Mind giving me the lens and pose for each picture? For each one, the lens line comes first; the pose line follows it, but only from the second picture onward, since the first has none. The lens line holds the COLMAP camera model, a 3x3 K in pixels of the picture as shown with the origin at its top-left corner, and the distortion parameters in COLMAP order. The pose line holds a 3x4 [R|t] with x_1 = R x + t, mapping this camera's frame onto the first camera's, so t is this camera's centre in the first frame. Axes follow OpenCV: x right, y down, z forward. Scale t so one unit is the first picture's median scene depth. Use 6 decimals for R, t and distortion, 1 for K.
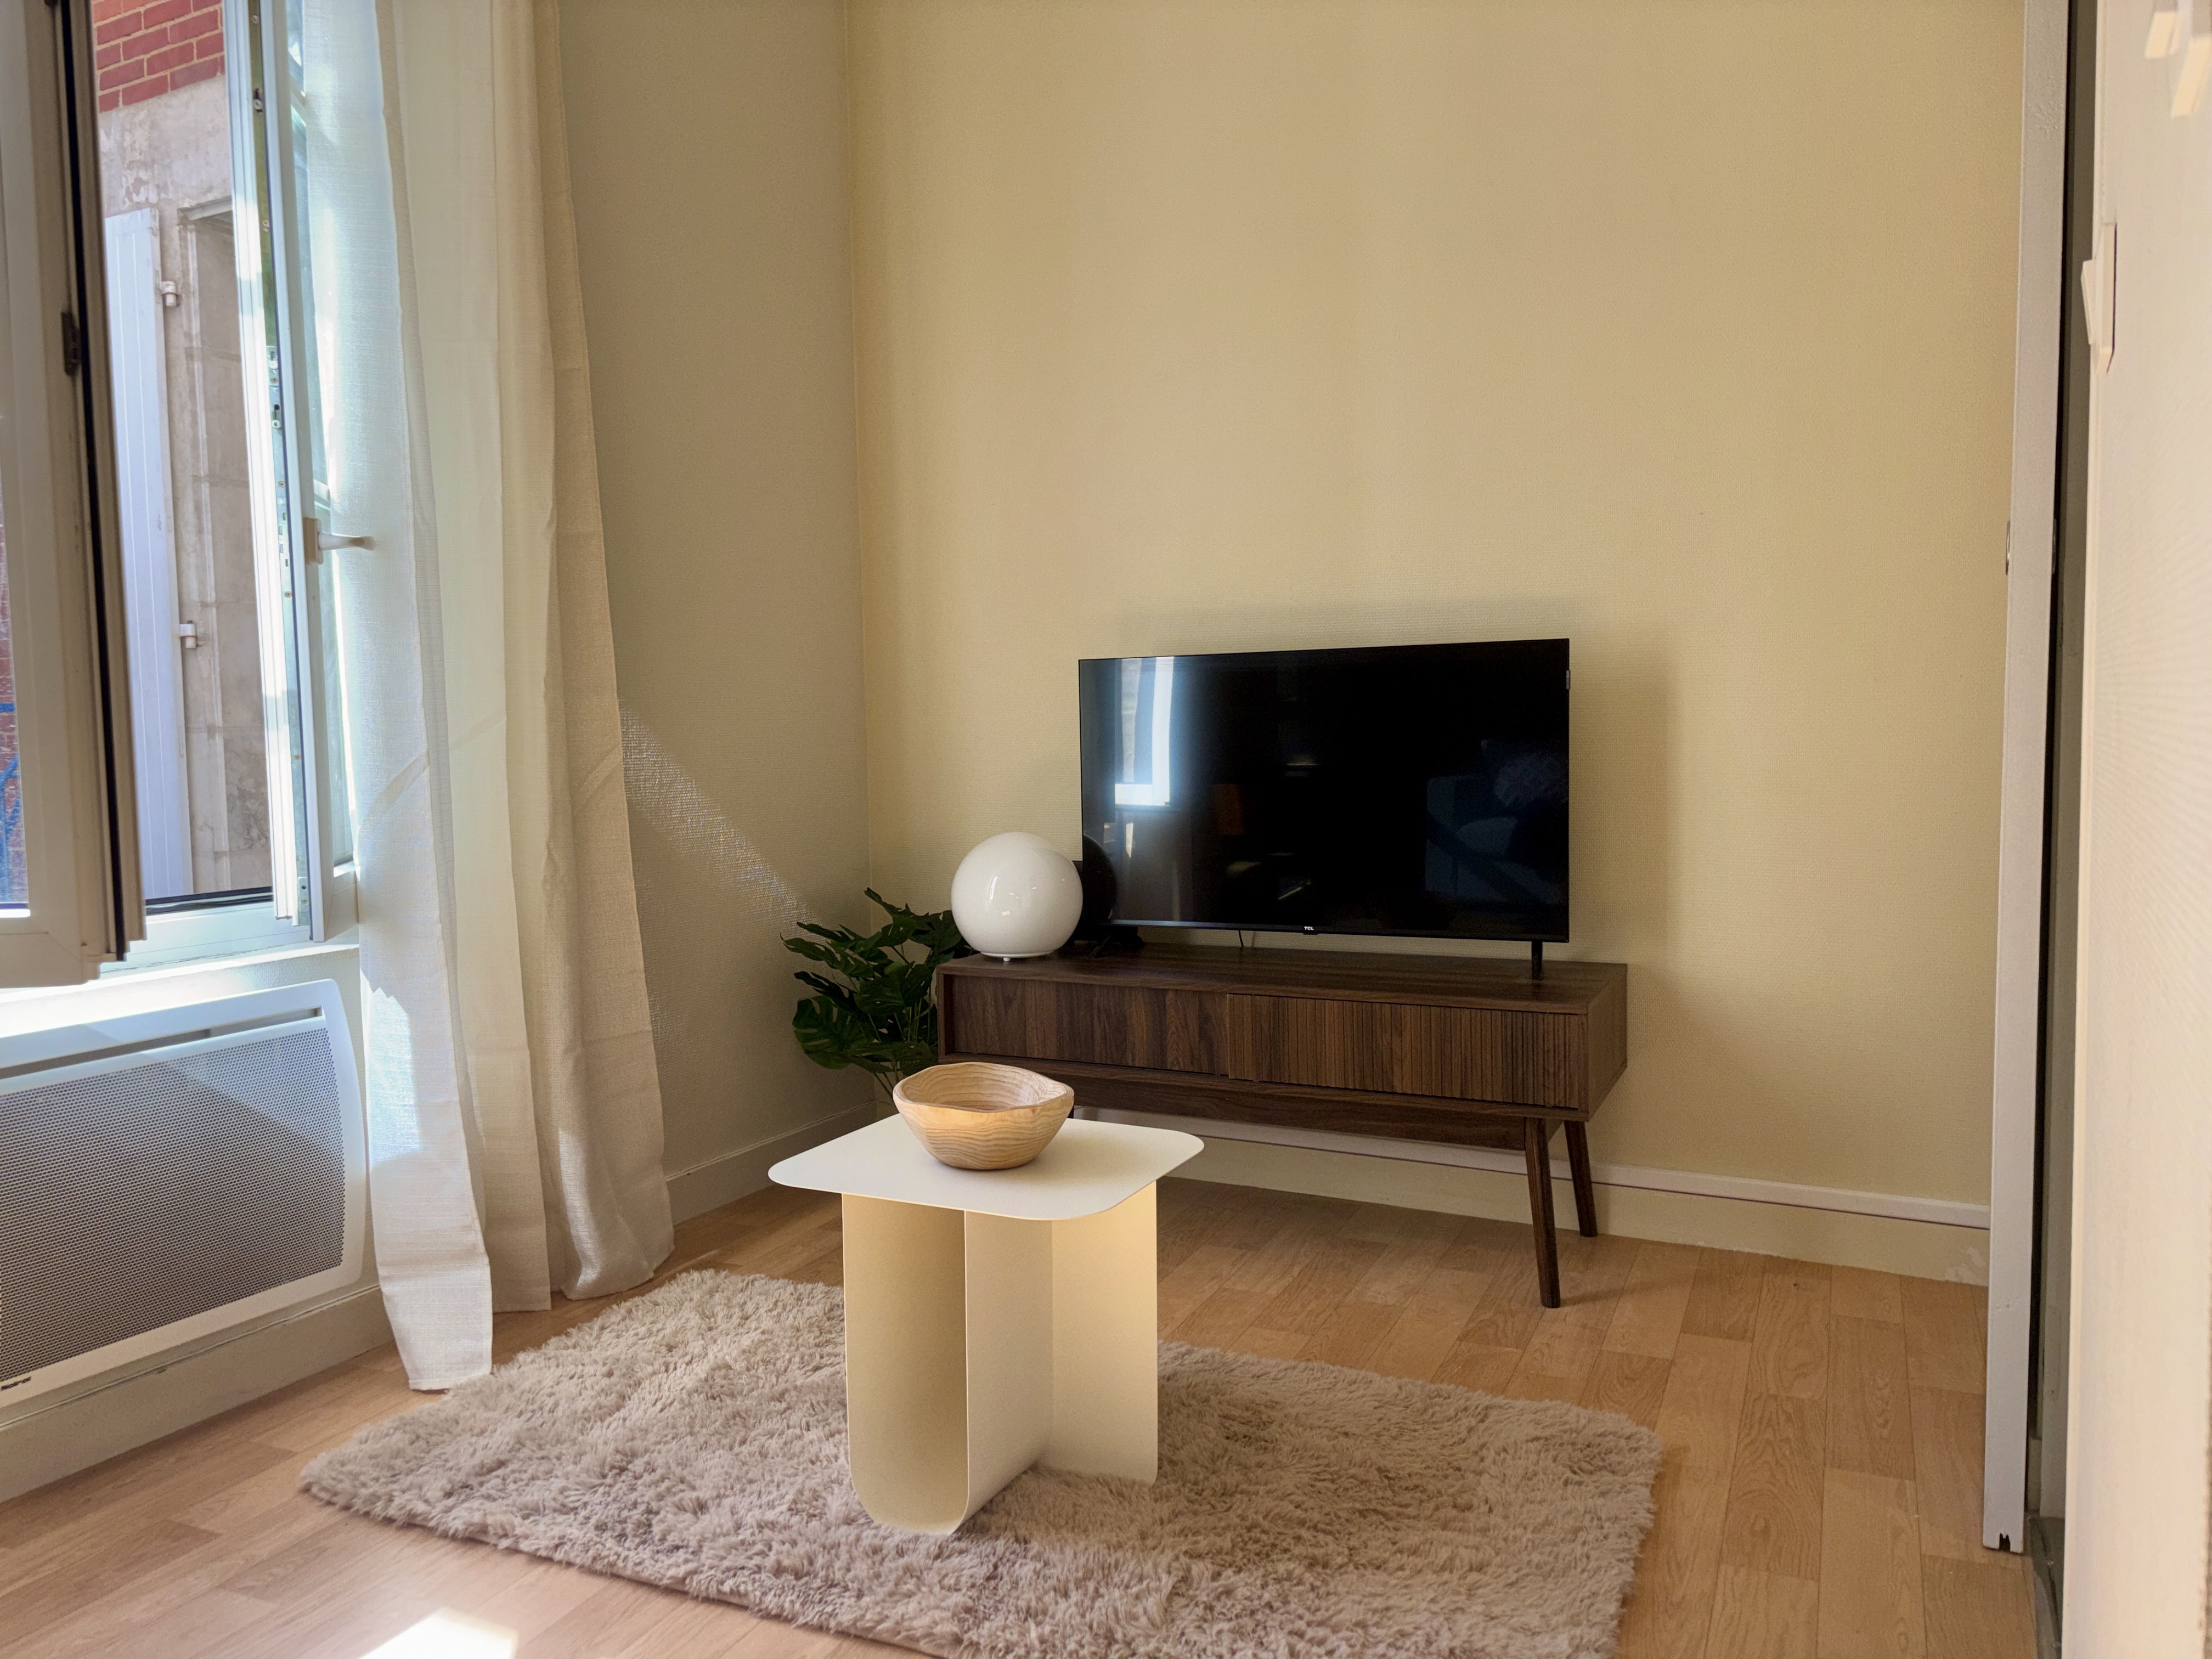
lens RADIAL K [[1665.3, 0, 1093.8], [0, 1665.3, 837.9], [0, 0, 1]] dist [0.054012, -0.059699]
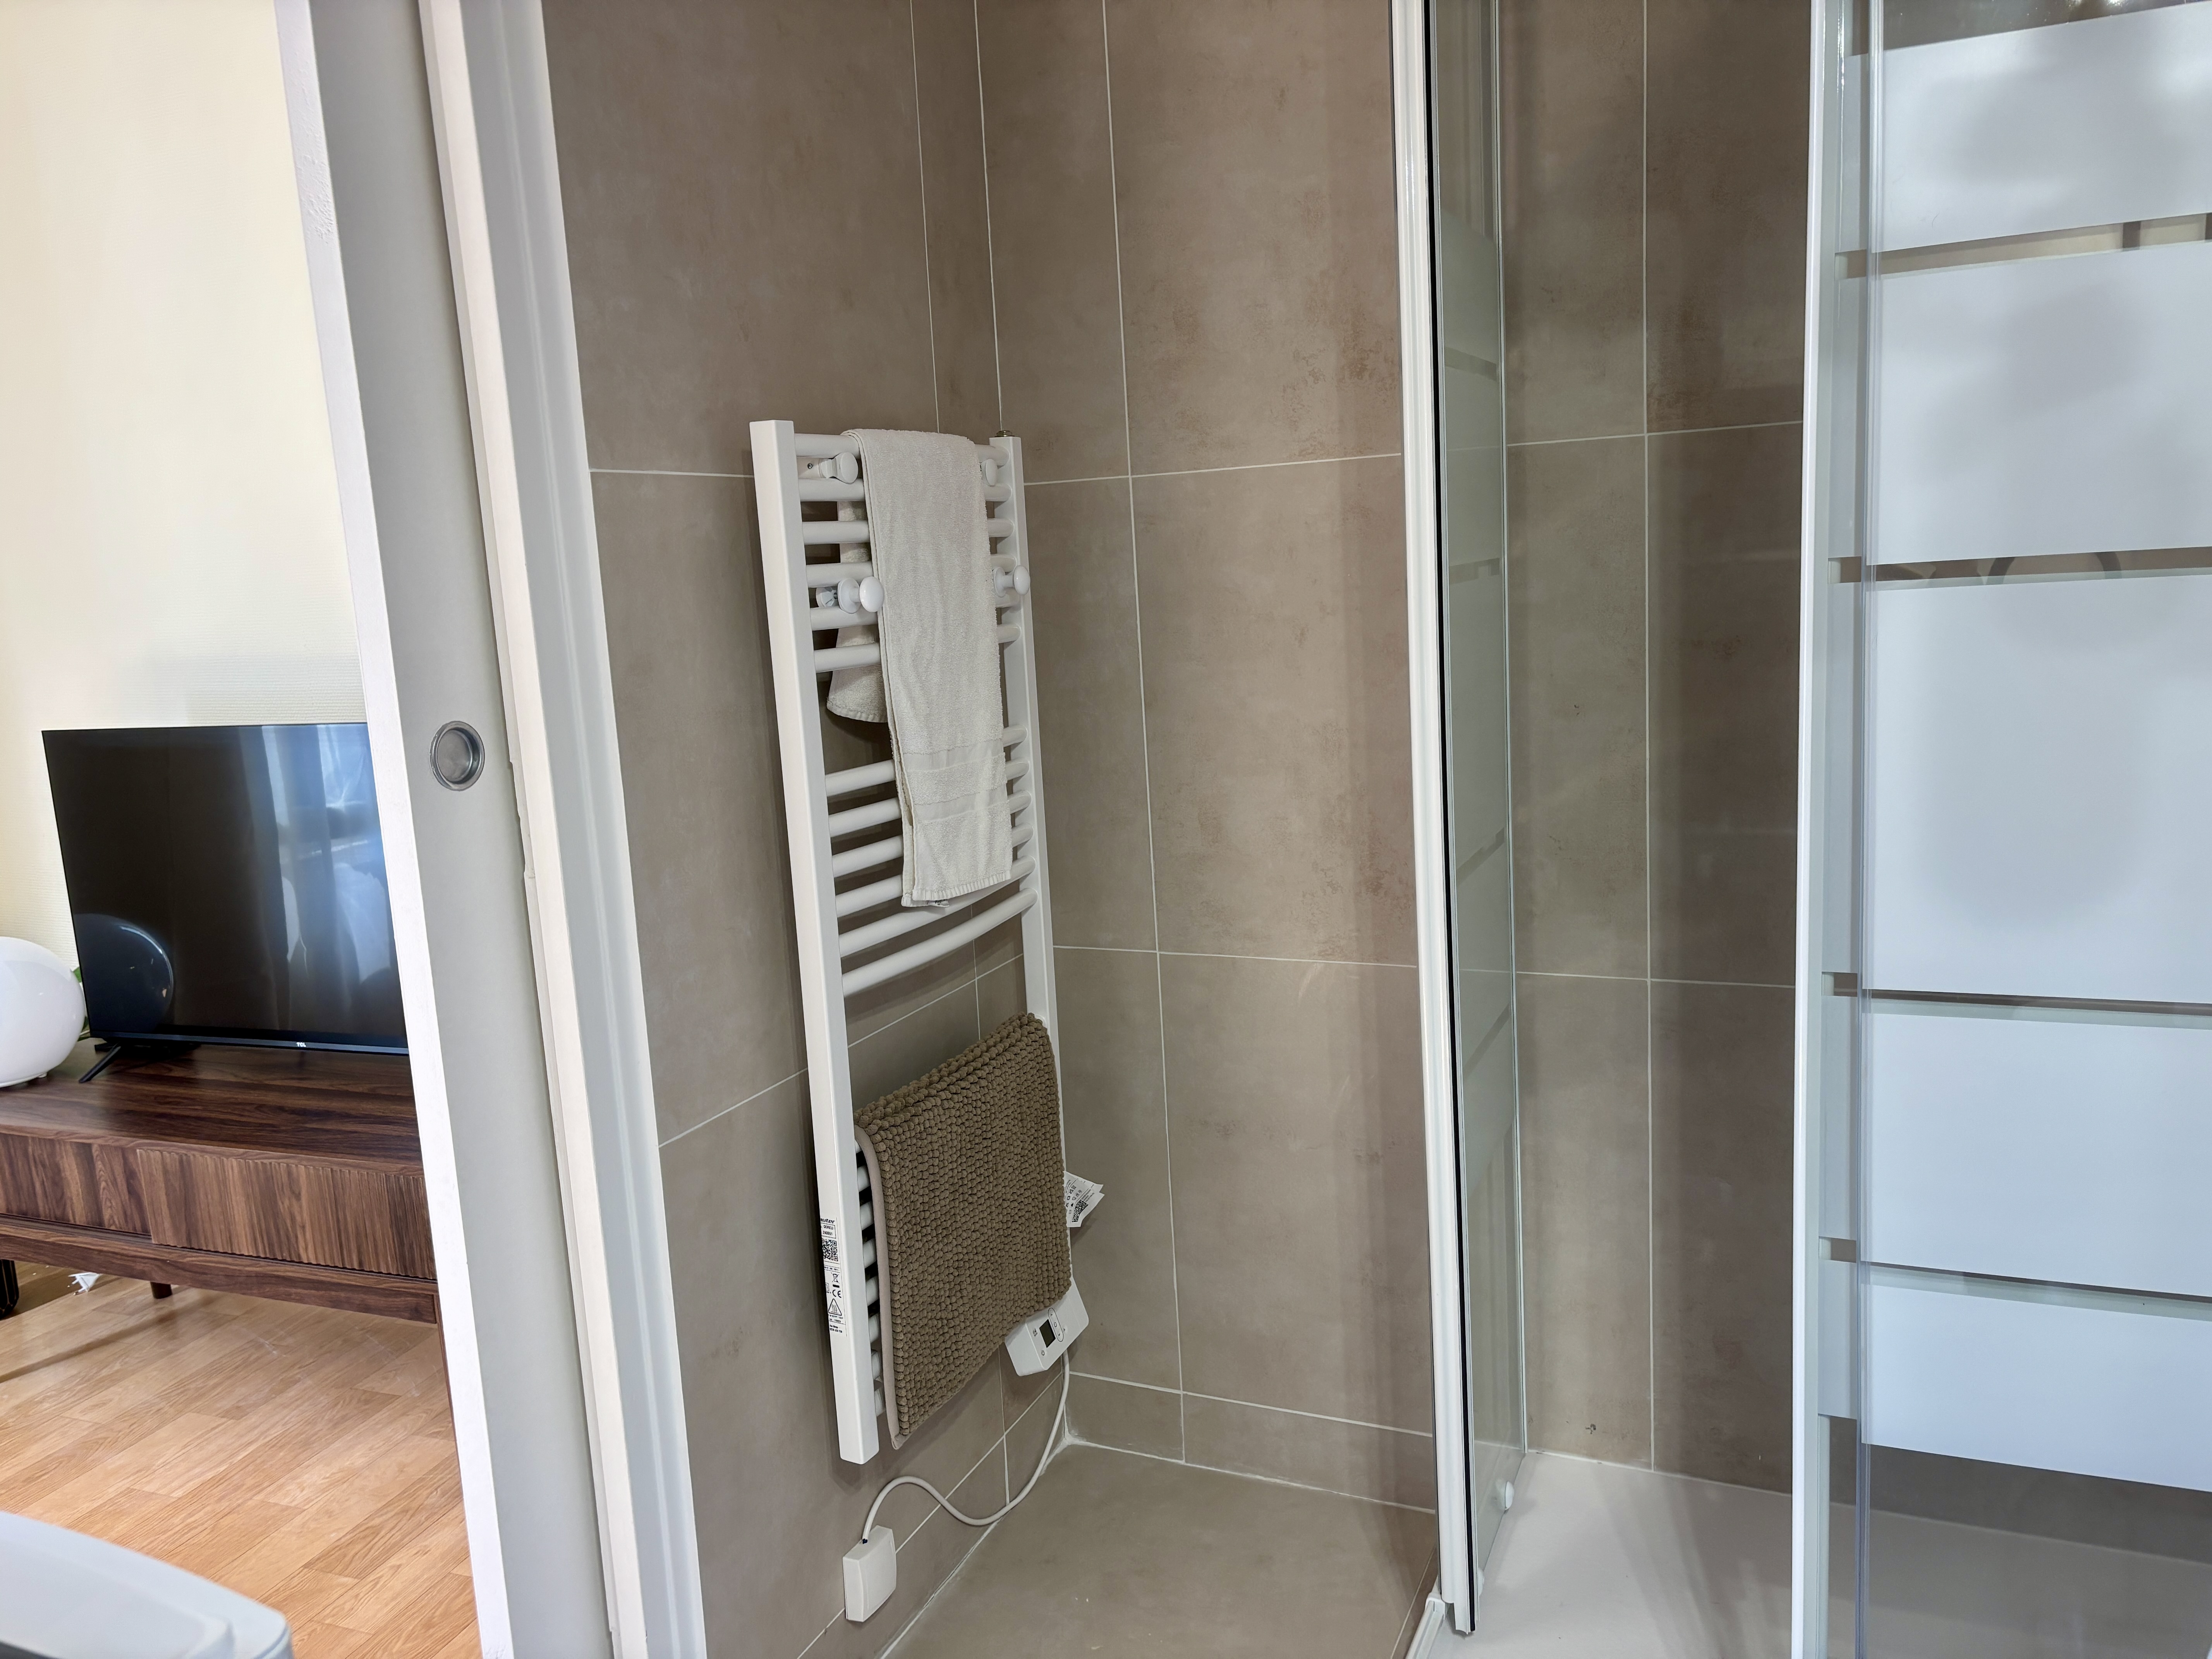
lens RADIAL K [[1665.3, 0, 1093.8], [0, 1665.3, 837.9], [0, 0, 1]] dist [0.054012, -0.059699]
pose [[0.997842, -0.047618, 0.045209, 0.560595], [0.043296, 0.994800, 0.092182, -0.128915], [-0.049363, -0.090026, 0.994715, 0.132546]]
